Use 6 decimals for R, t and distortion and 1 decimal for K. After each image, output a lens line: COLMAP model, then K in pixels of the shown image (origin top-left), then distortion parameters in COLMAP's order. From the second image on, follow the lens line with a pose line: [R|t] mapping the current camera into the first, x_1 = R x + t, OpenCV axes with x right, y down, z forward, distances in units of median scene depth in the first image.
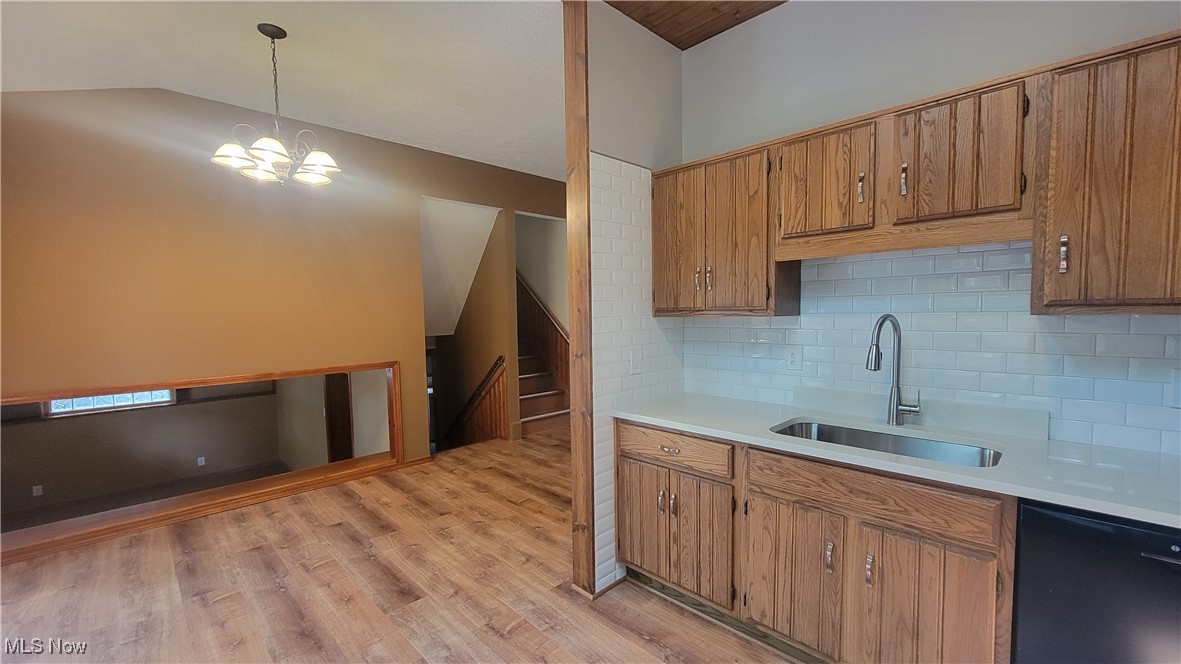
lens RADIAL K [[490.0, 0, 591.2], [0, 490.0, 341.3], [0, 0, 1]] dist [0.012777, 0.000302]
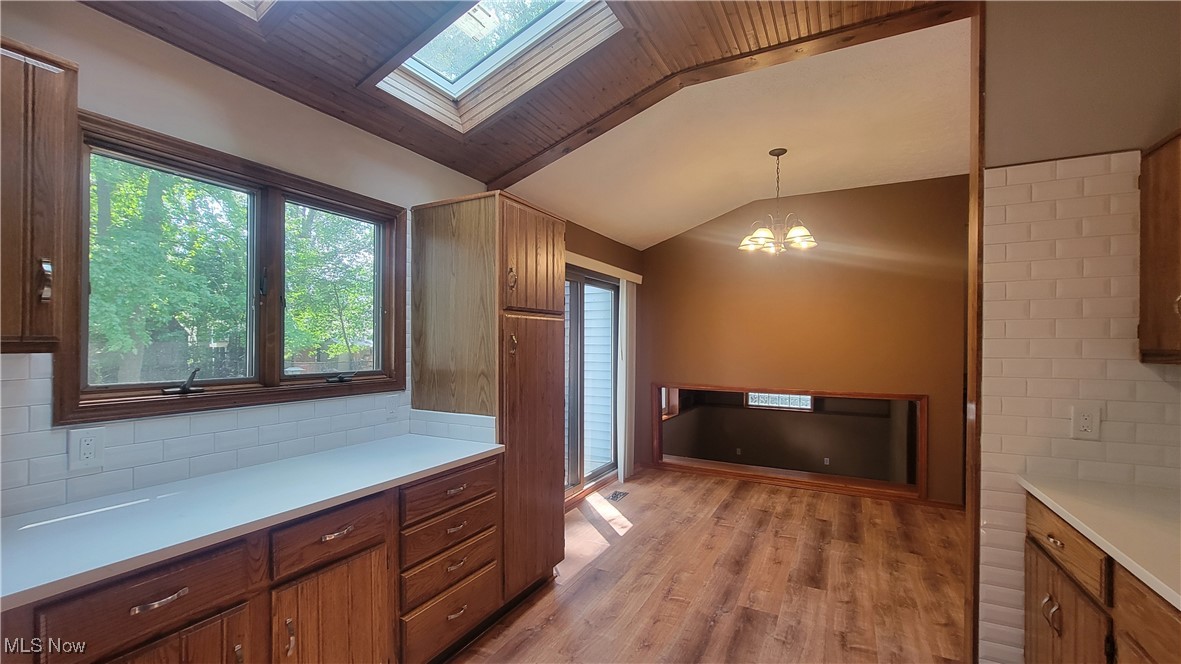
lens RADIAL K [[490.0, 0, 591.2], [0, 490.0, 341.3], [0, 0, 1]] dist [0.012777, 0.000302]
pose [[0.305250, 0.013960, -0.952170, 0.499994], [-0.071276, 0.997423, -0.008227, -0.017766], [0.949601, 0.070379, 0.305458, 0.064746]]
